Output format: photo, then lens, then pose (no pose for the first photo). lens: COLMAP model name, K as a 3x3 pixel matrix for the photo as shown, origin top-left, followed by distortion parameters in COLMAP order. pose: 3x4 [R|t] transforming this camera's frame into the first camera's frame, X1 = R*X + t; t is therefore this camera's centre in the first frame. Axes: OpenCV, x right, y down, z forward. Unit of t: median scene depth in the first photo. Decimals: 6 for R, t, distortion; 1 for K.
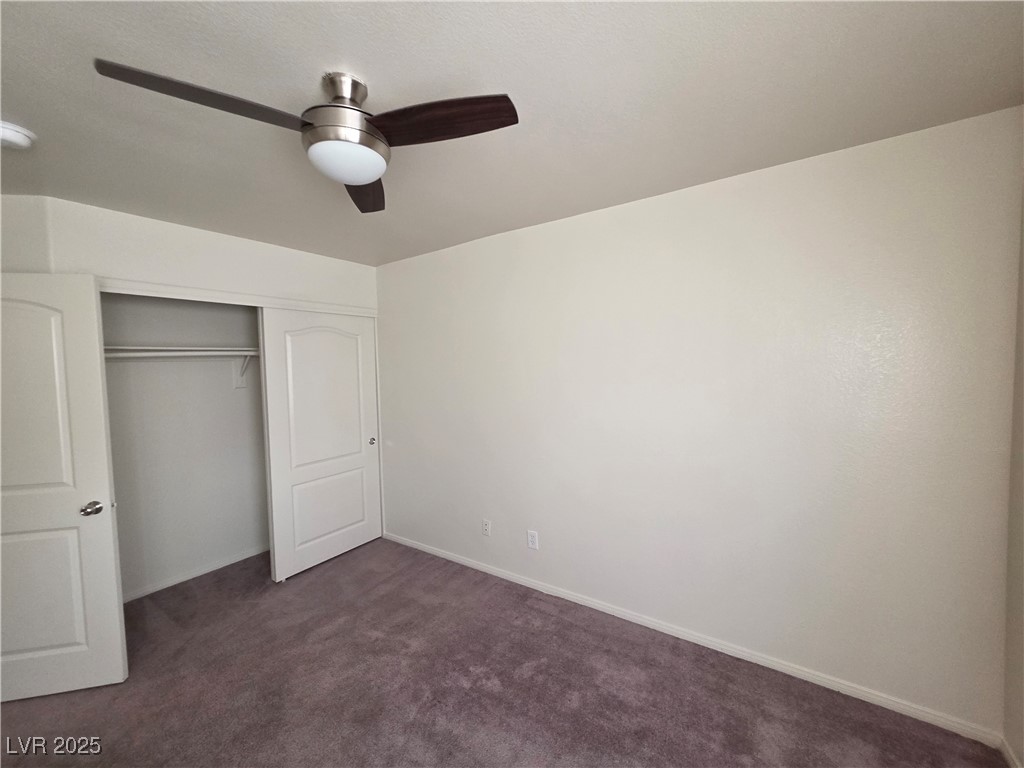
lens RADIAL K [[413.0, 0, 518.6], [0, 413.0, 384.0], [0, 0, 1]] dist [0.002759, 0.000094]
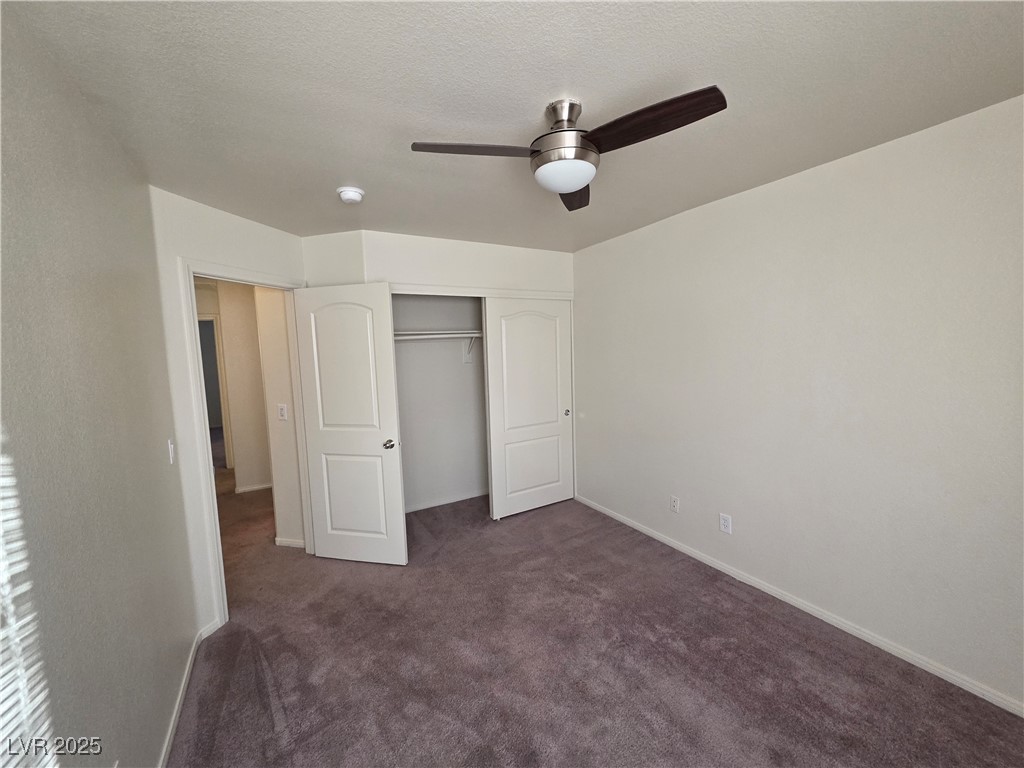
lens RADIAL K [[417.5, 0, 516.0], [0, 417.5, 381.9], [0, 0, 1]] dist [0.009612, 0.000178]
pose [[0.903737, 0.035172, -0.426640, -0.002847], [-0.013519, 0.998467, 0.053676, -0.004546], [0.427874, -0.042741, 0.902827, -0.119069]]
